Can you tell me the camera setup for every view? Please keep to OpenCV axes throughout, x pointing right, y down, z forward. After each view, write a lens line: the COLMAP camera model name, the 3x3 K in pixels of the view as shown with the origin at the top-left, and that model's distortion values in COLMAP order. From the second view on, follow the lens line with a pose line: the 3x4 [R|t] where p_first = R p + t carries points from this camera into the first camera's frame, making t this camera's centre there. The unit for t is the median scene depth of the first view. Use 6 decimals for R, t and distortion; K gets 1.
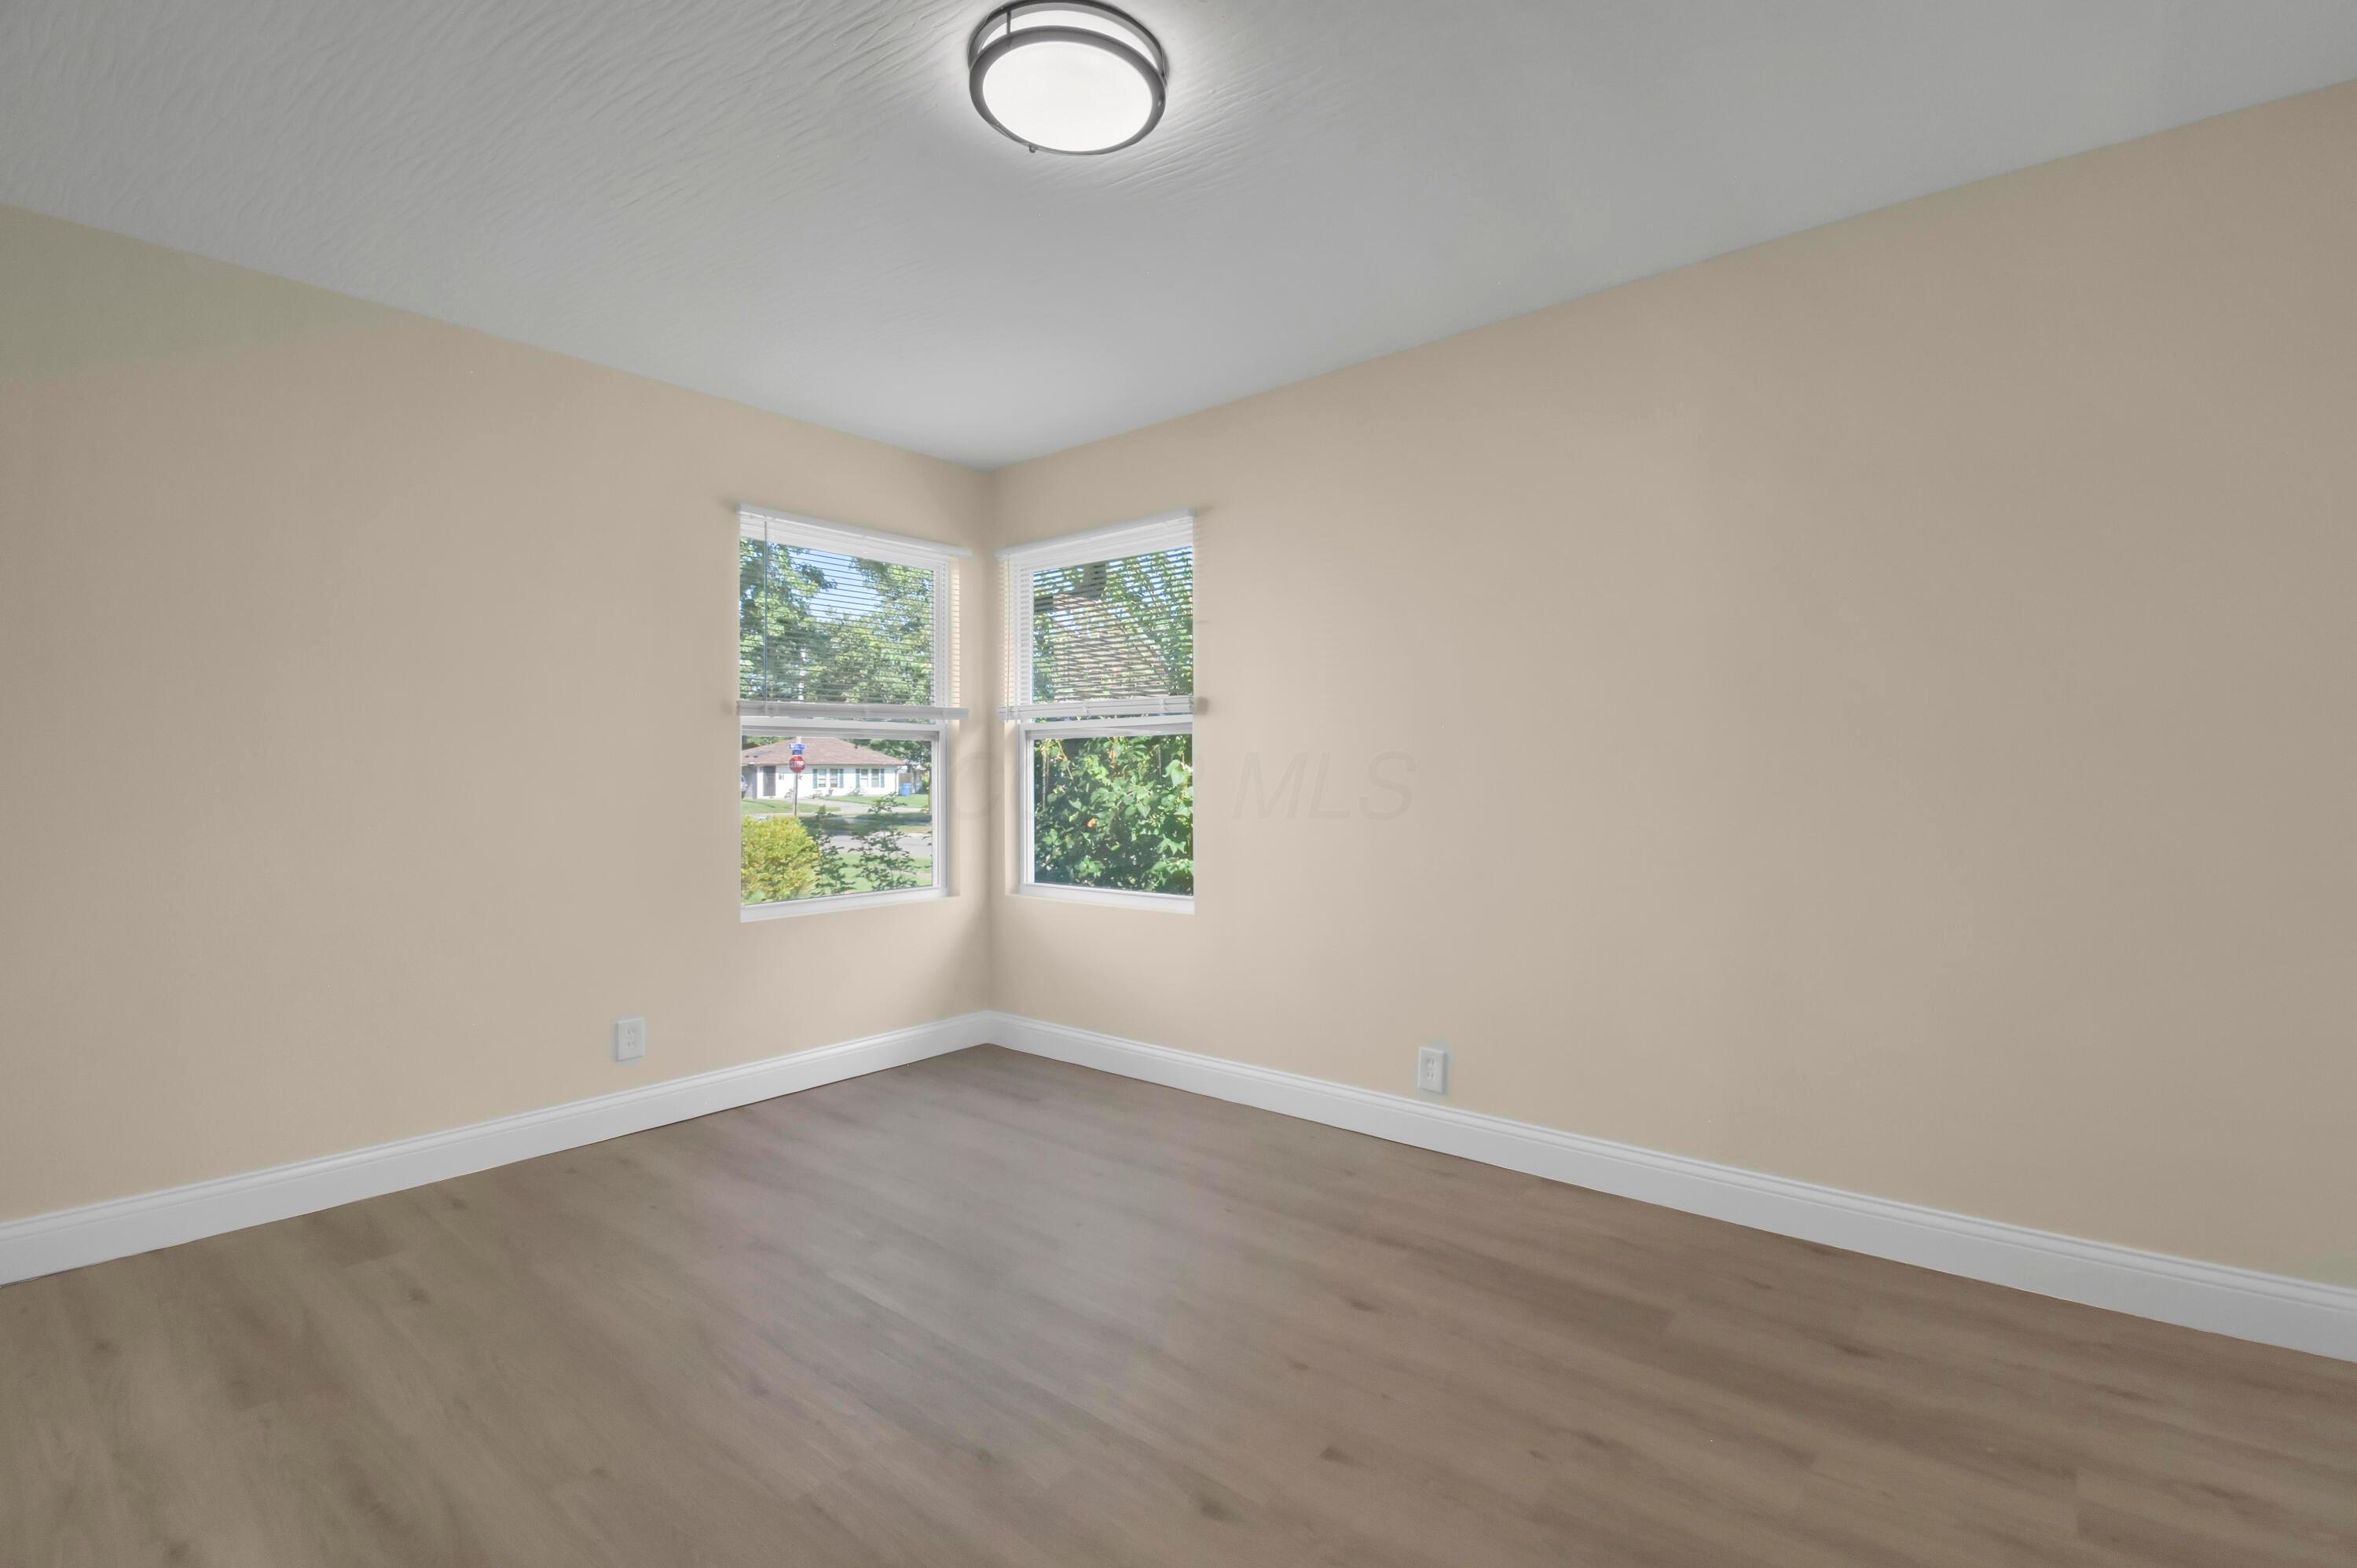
lens RADIAL K [[1051.3, 0, 1223.4], [0, 1051.3, 777.1], [0, 0, 1]] dist [-0.003686, -0.000722]
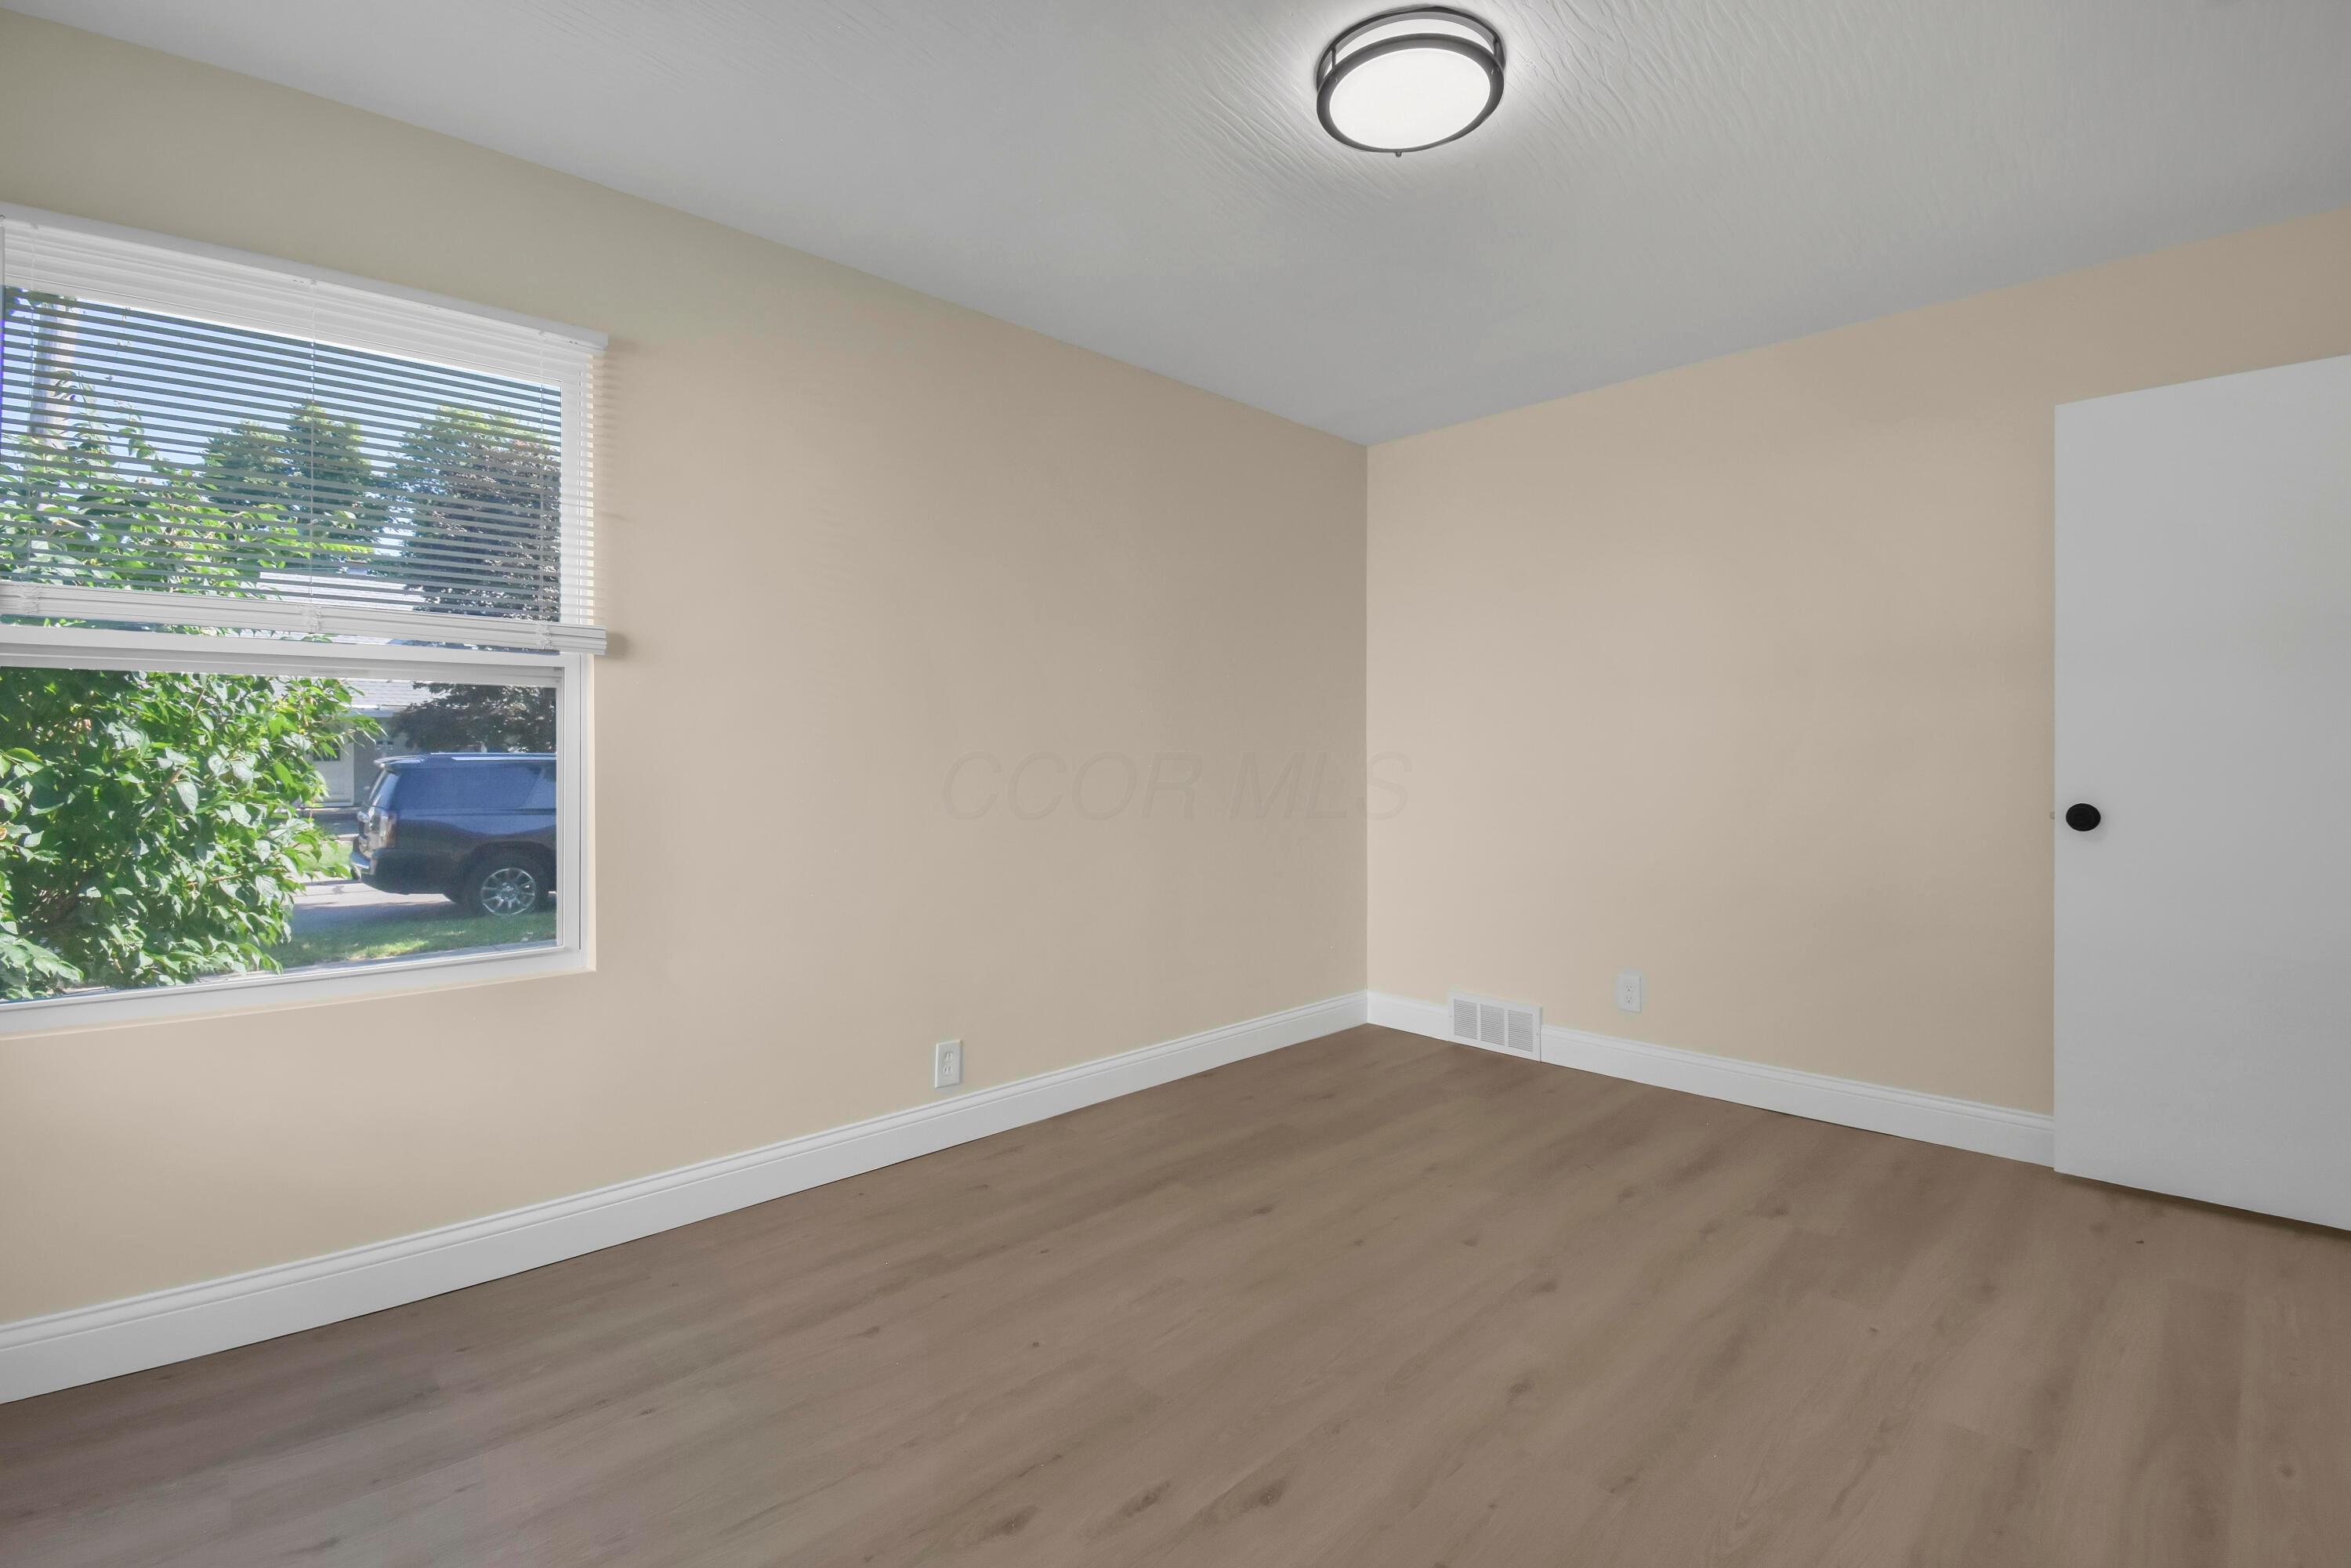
lens RADIAL K [[1048.6, 0, 1220.3], [0, 1048.6, 777.1], [0, 0, 1]] dist [-0.003686, -0.000722]
pose [[0.107734, -0.017734, 0.994022, -0.766323], [-0.003903, 0.999826, 0.018261, -0.001358], [-0.994172, -0.005847, 0.107646, 0.690183]]
